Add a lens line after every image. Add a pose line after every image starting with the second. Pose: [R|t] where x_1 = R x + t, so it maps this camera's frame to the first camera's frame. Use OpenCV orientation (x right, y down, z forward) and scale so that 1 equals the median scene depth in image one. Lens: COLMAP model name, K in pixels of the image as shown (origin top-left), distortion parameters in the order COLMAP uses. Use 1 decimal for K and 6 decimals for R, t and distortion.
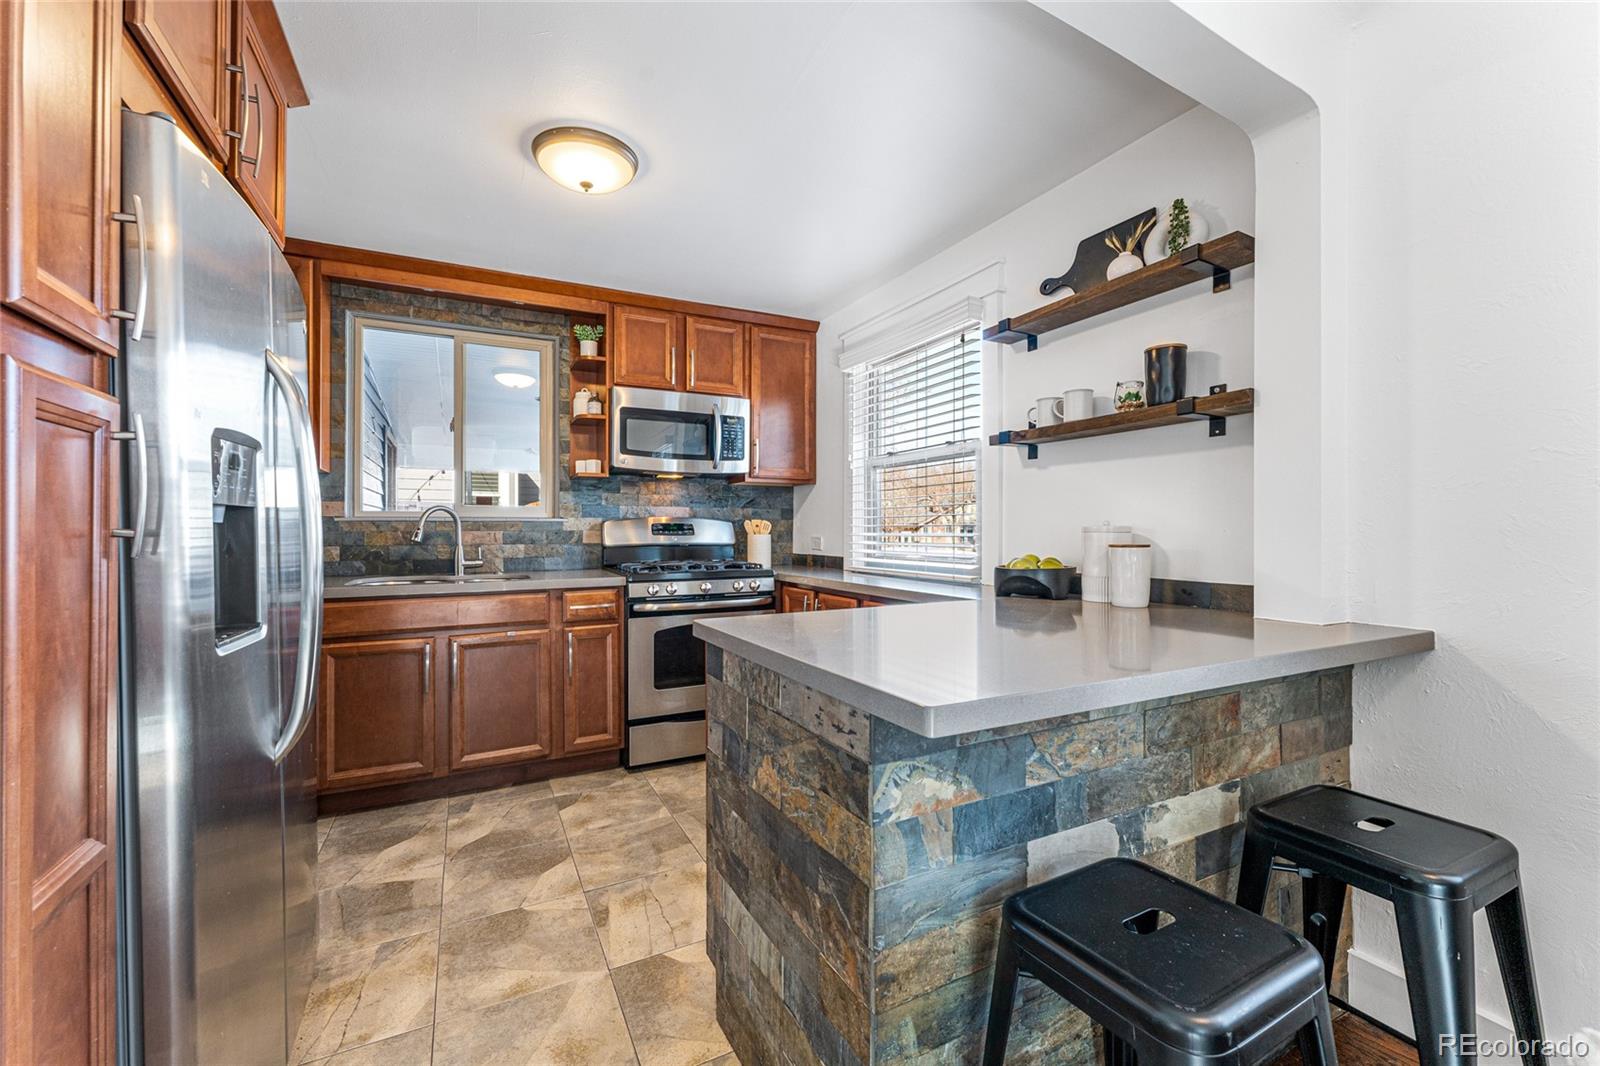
lens RADIAL K [[649.9, 0, 798.8], [0, 649.9, 531.2], [0, 0, 1]] dist [-0.003728, 0.000368]
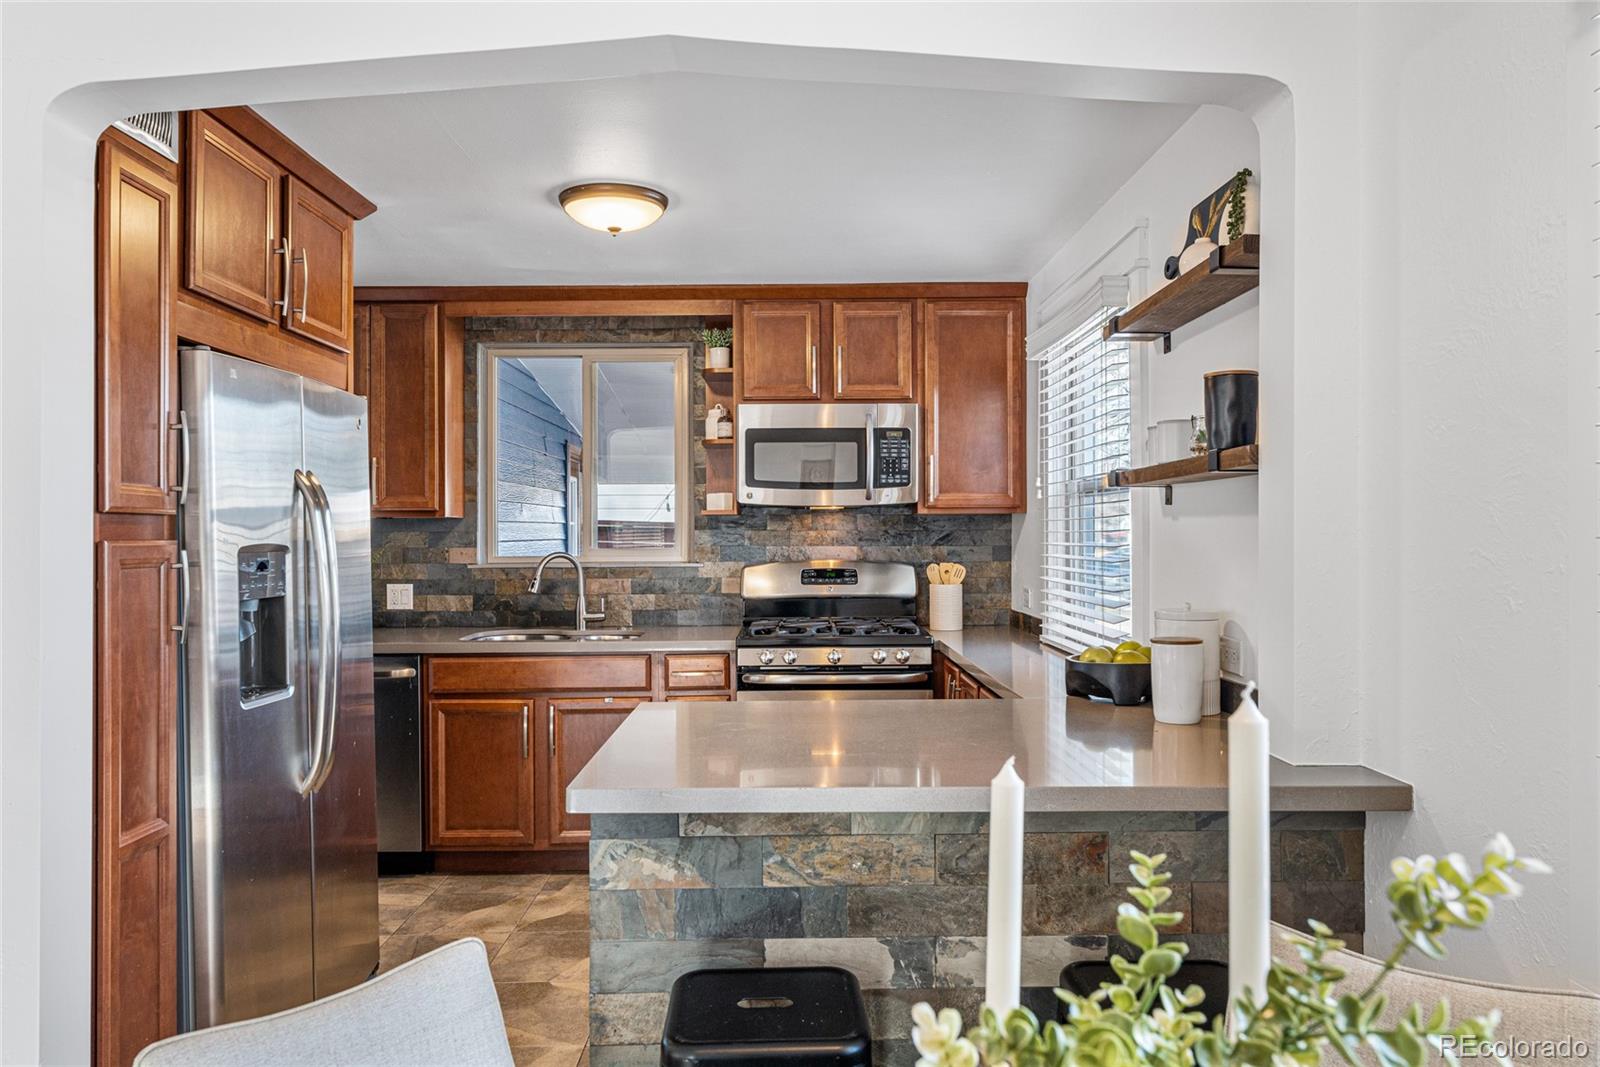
lens RADIAL K [[1075.3, 0, 804.7], [0, 1075.3, 537.4], [0, 0, 1]] dist [-0.004641, 0.001563]
pose [[0.897078, -0.001889, -0.441868, 0.463663], [0.002325, 0.999997, 0.000445, -0.067597], [0.441866, -0.001427, 0.897080, -0.208952]]
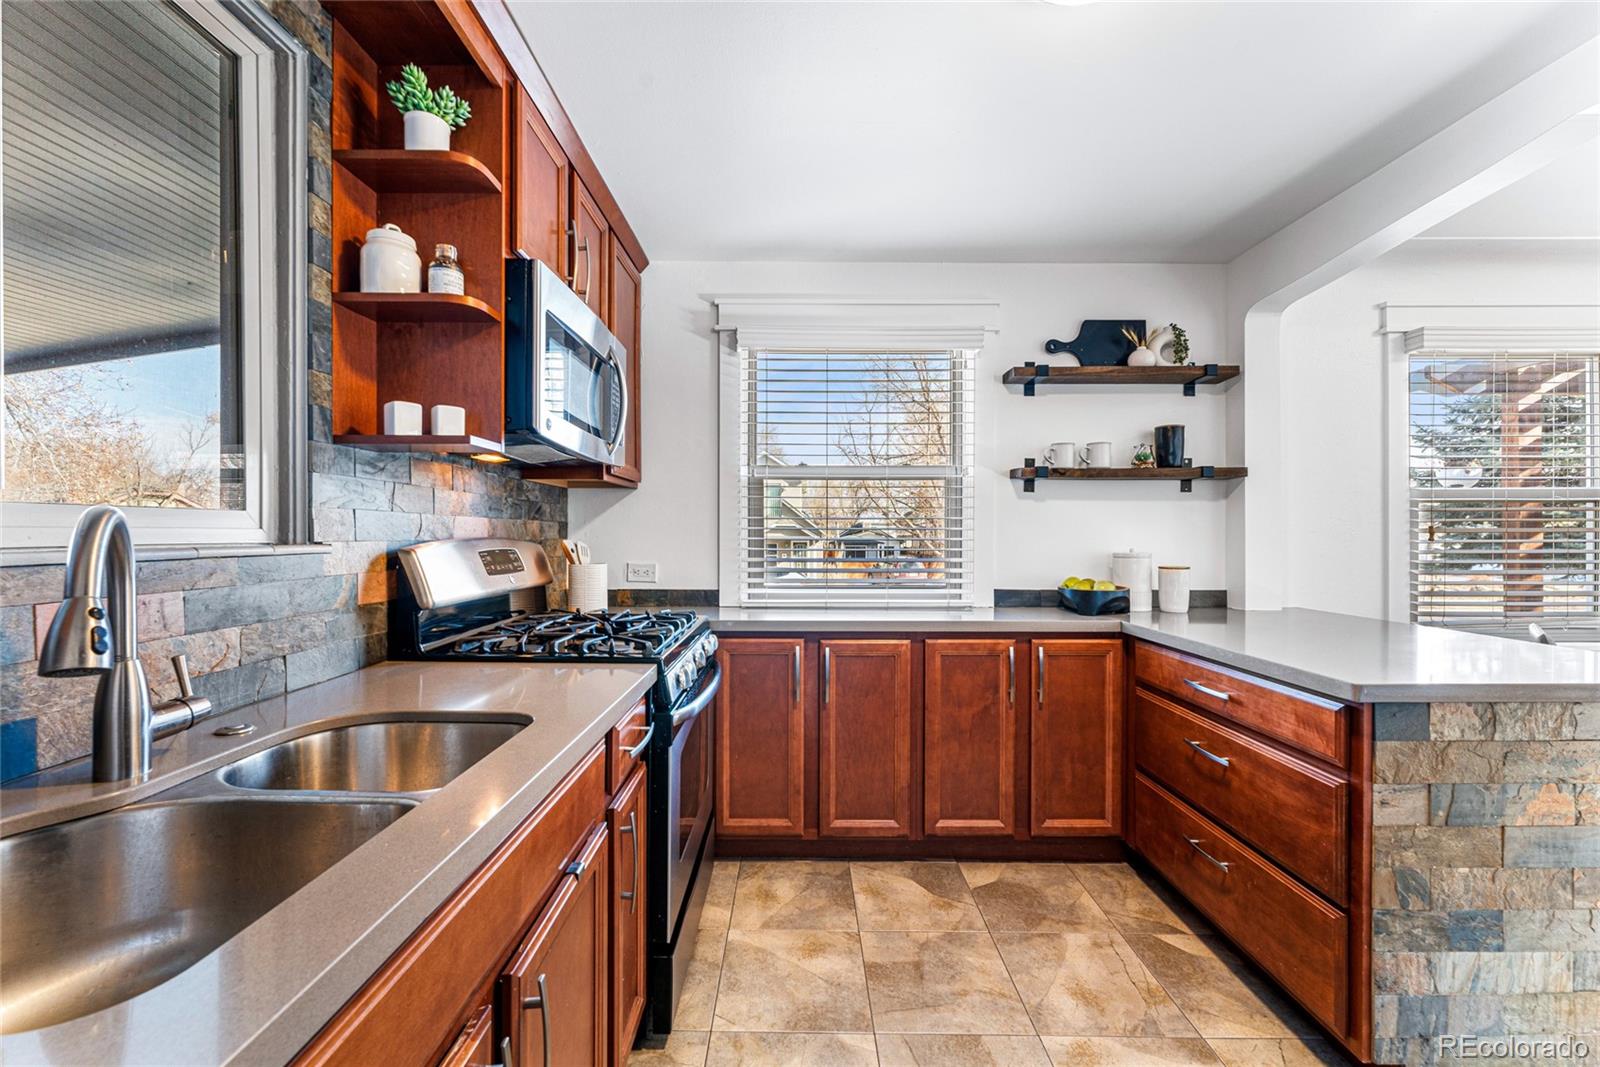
lens RADIAL K [[649.9, 0, 794.7], [0, 649.9, 530.9], [0, 0, 1]] dist [-0.003728, 0.000368]
pose [[0.461503, 0.002264, 0.887136, -0.737359], [-0.001689, 0.999997, -0.001674, -0.035837], [-0.887137, -0.000726, 0.461506, 0.745016]]
